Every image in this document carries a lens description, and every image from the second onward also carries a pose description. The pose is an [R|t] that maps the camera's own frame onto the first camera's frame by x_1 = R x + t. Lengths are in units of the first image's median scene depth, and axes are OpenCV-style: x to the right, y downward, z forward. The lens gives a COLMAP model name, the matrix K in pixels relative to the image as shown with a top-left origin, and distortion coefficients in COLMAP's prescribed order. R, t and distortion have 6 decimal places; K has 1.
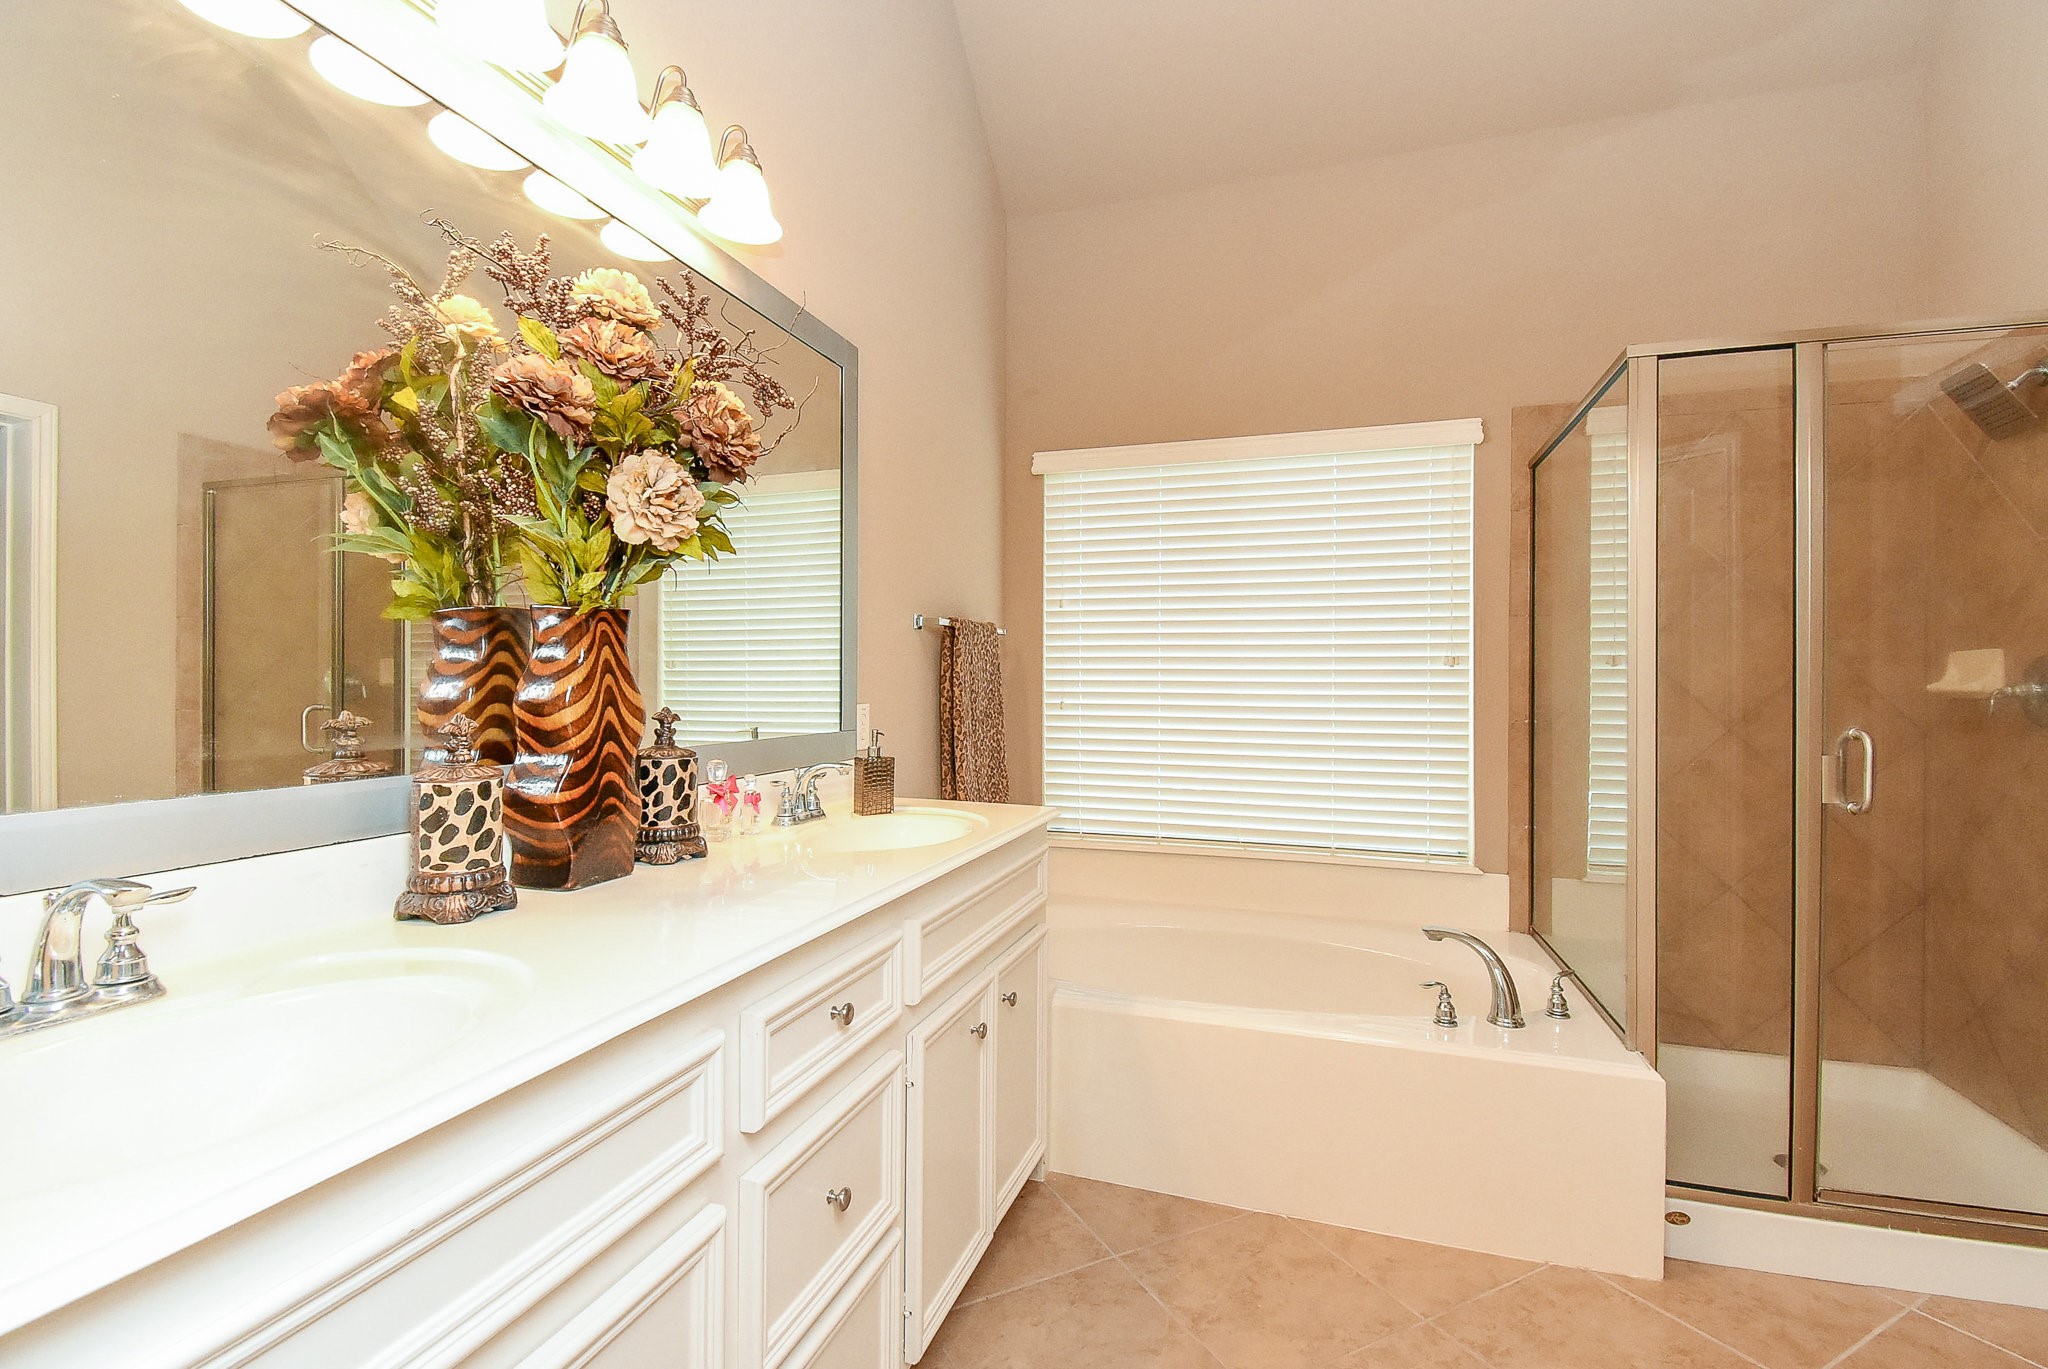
lens RADIAL K [[913.0, 0, 1002.8], [0, 913.0, 680.6], [0, 0, 1]] dist [0.001562, -0.000532]
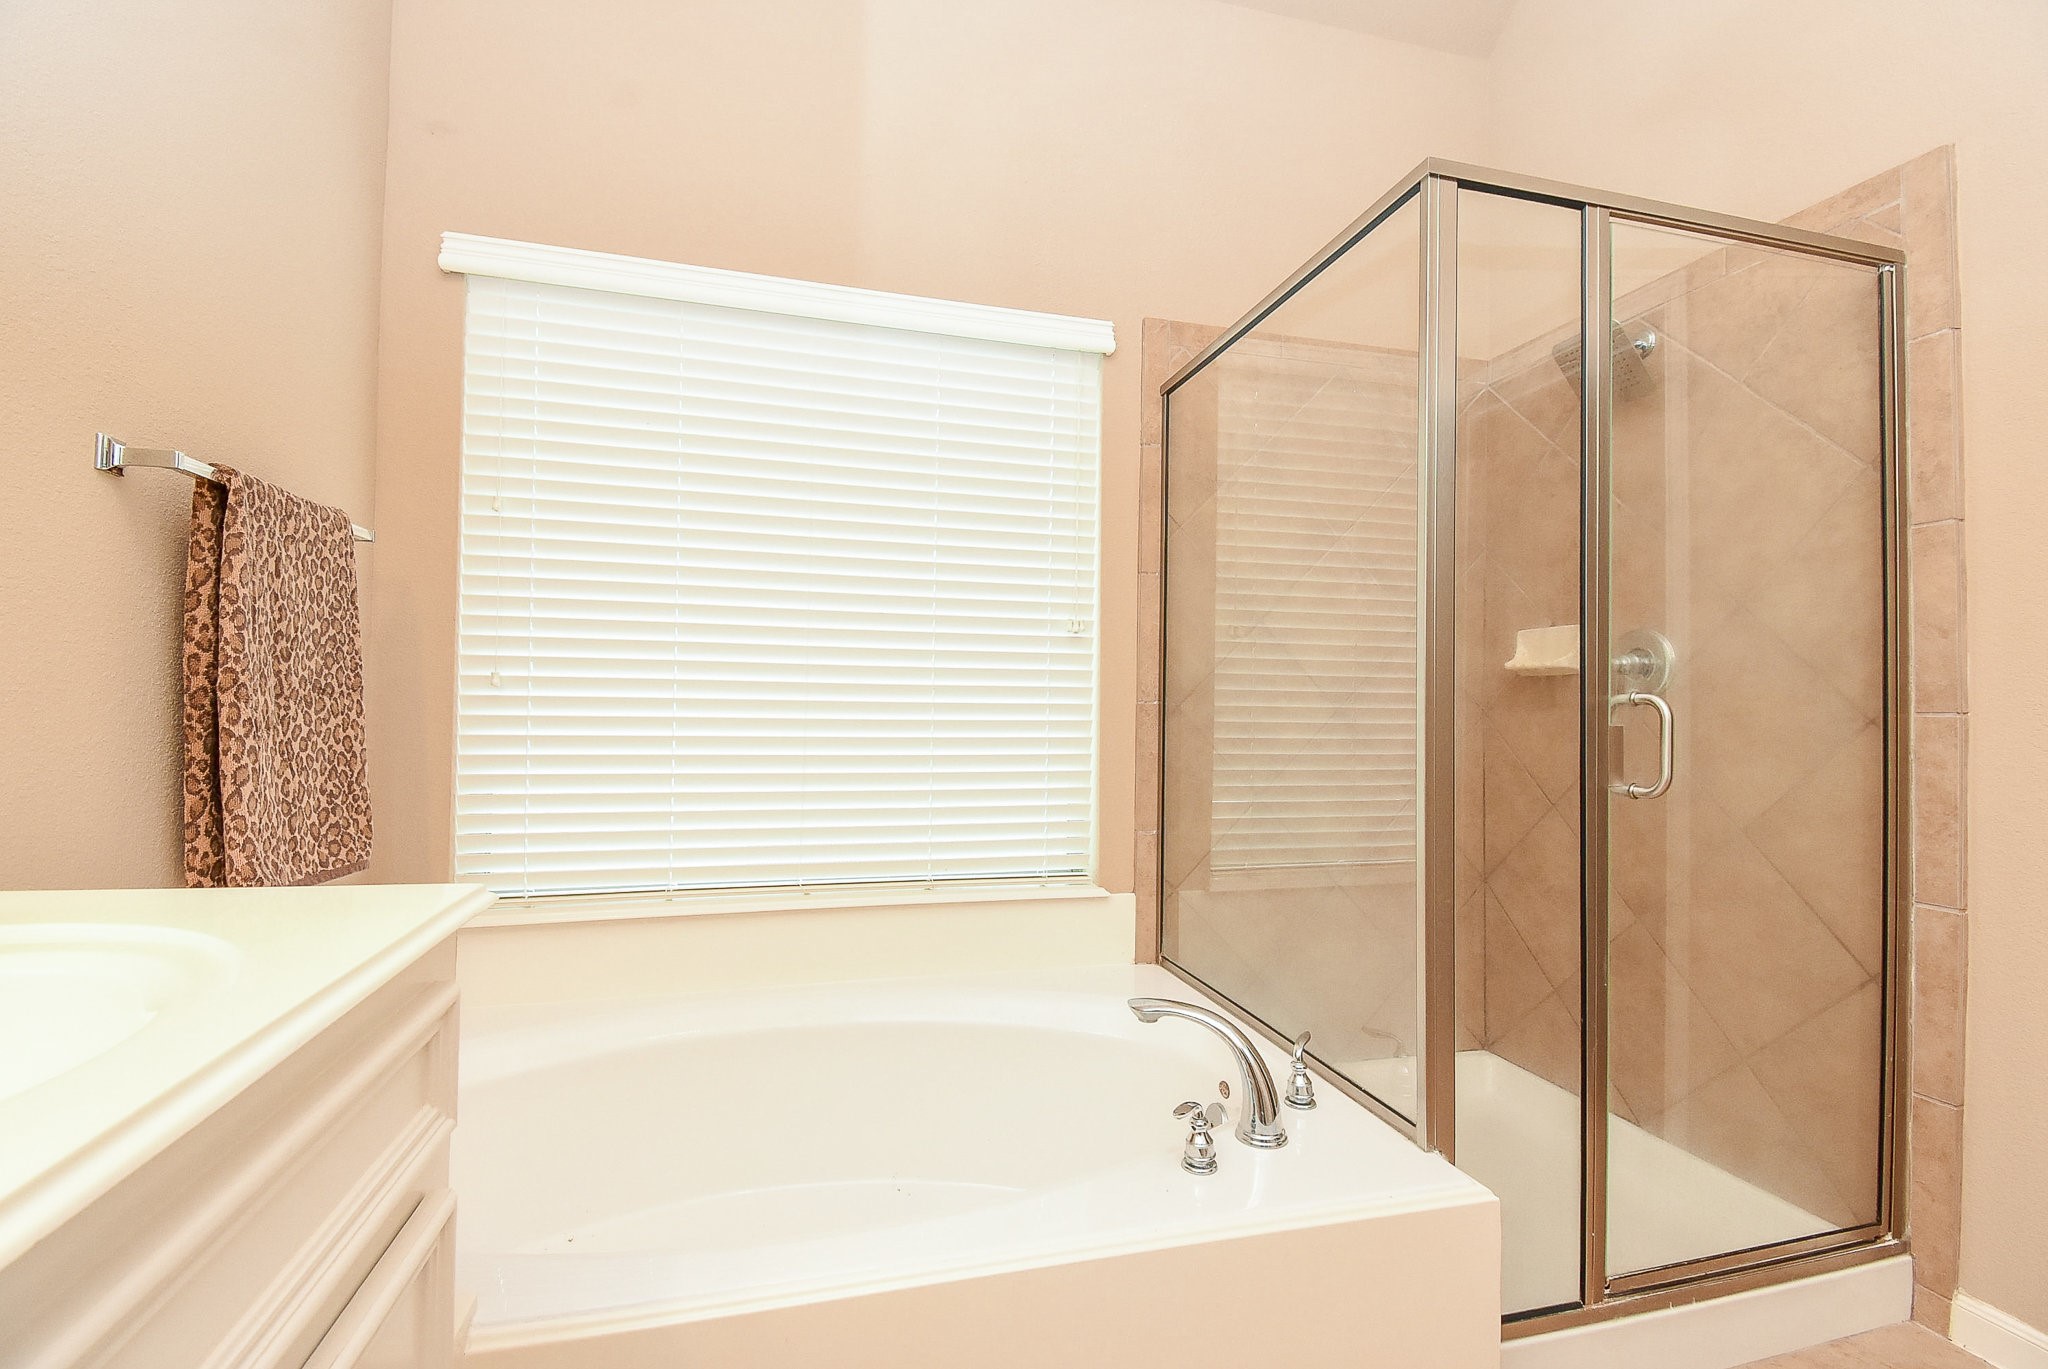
lens RADIAL K [[900.5, 0, 1021.8], [0, 900.5, 680.1], [0, 0, 1]] dist [0.010869, -0.000200]
pose [[0.822992, 0.020283, 0.567691, 0.017762], [-0.013327, 0.999777, -0.016400, 0.039303], [-0.567897, 0.005931, 0.823078, 0.407085]]
